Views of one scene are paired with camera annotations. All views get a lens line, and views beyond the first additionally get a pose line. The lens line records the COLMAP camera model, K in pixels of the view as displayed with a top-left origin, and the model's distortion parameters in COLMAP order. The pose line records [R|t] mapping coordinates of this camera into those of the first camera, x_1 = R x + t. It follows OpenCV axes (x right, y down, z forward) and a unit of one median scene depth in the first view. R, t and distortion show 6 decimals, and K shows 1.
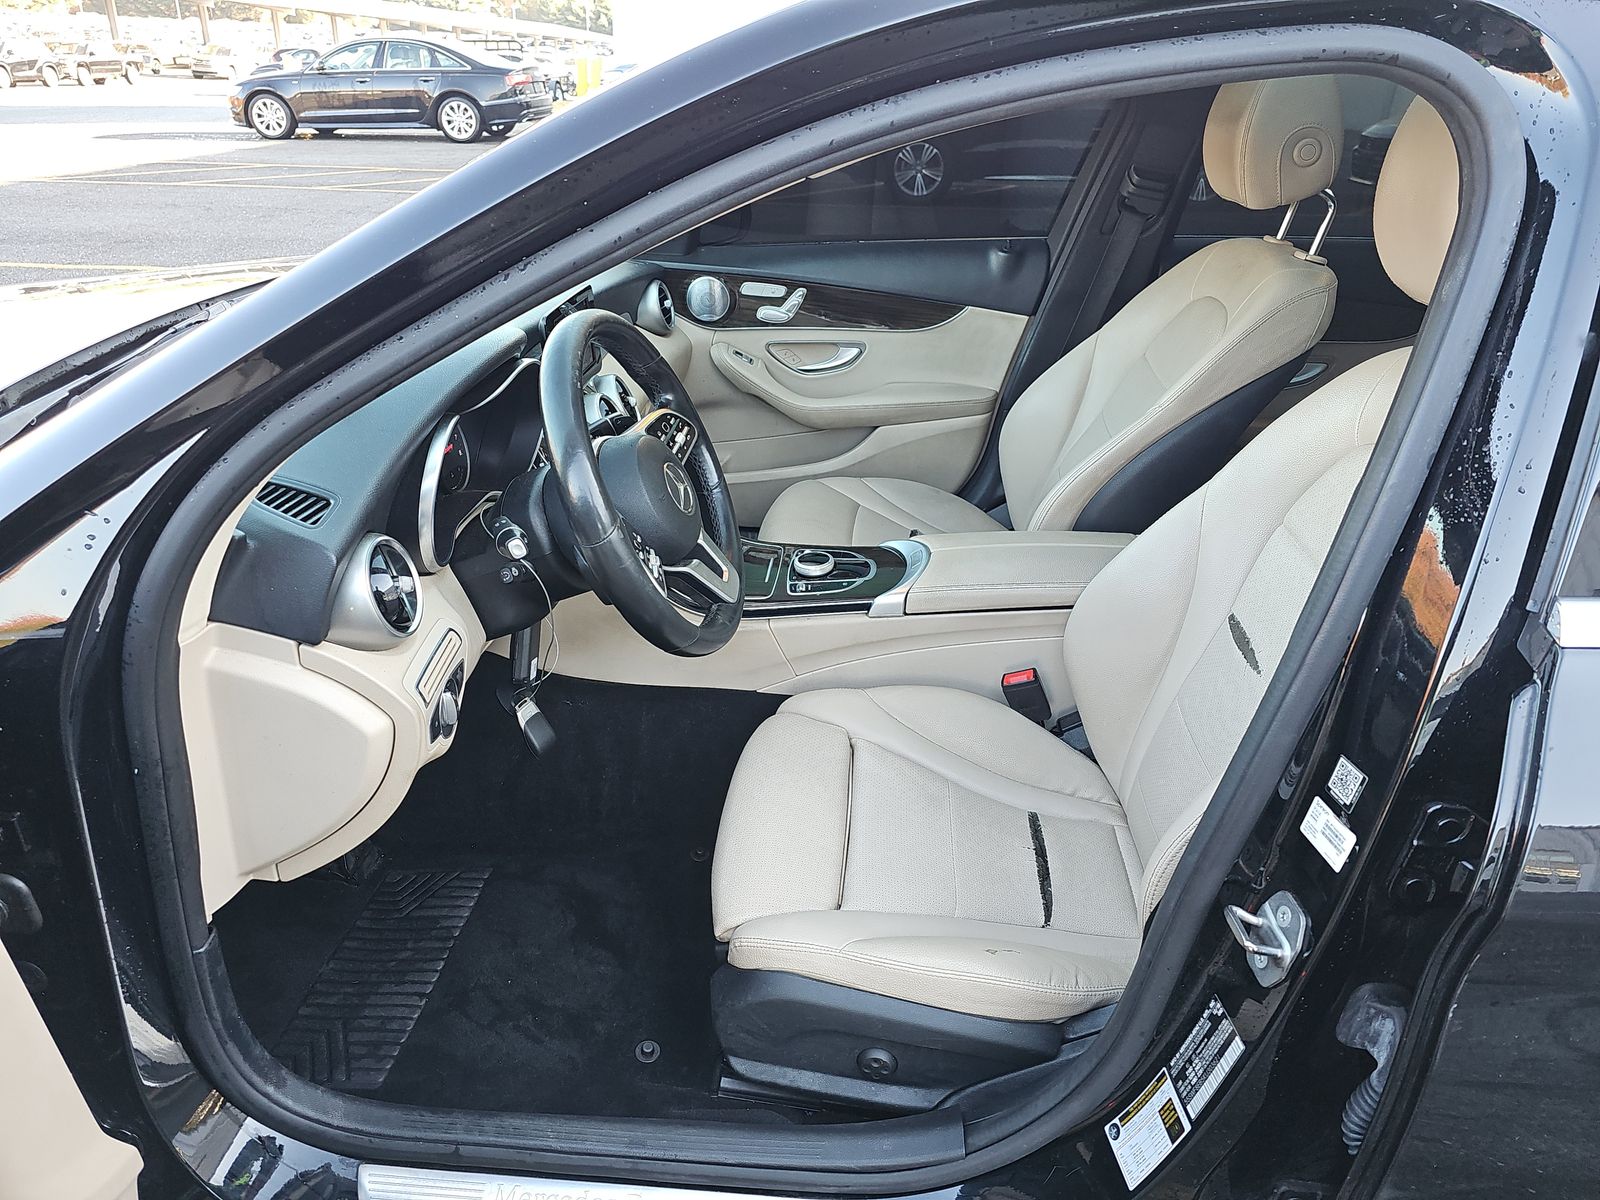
lens RADIAL K [[1077.5, 0, 805.5], [0, 1077.5, 593.7], [0, 0, 1]] dist [0.039224, -0.034758]
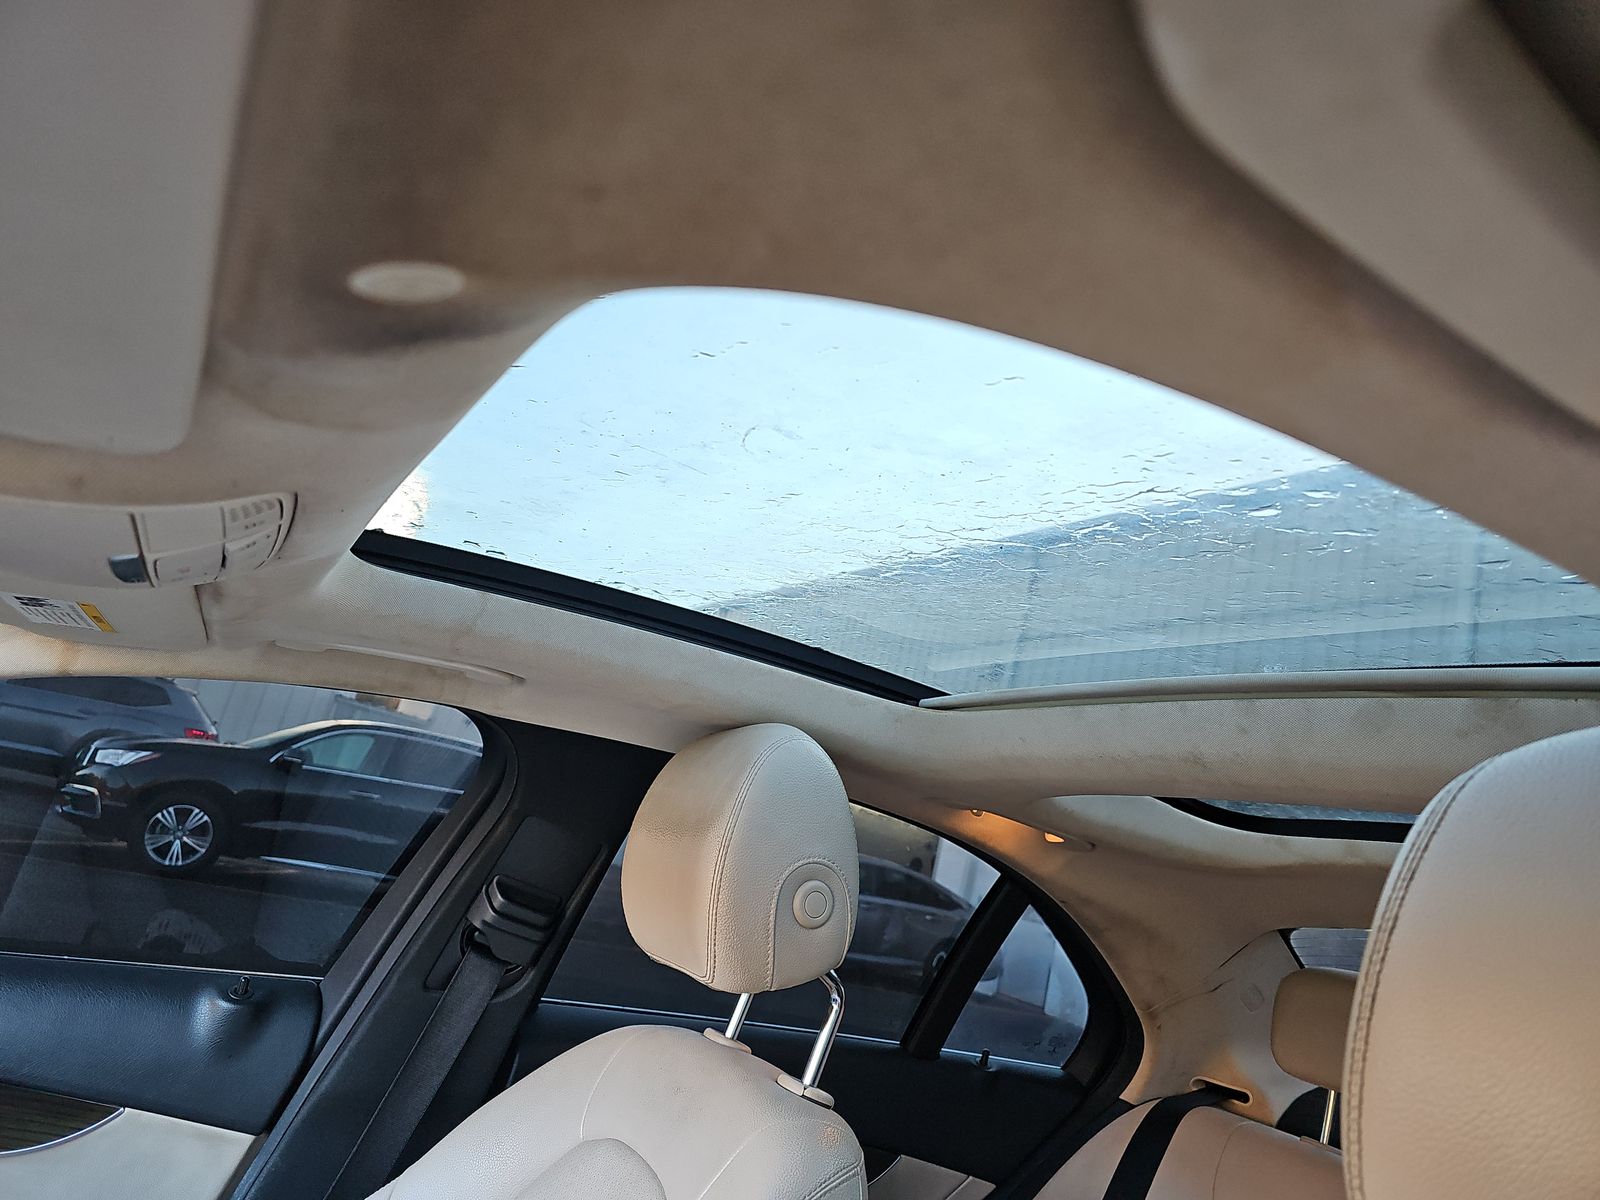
lens RADIAL K [[1077.5, 0, 805.5], [0, 1077.5, 593.7], [0, 0, 1]] dist [0.039224, -0.034758]
pose [[0.812951, 0.284203, 0.508271, 0.087395], [0.069368, 0.819343, -0.569092, -0.159620], [-0.578186, 0.497902, 0.646371, 0.407982]]
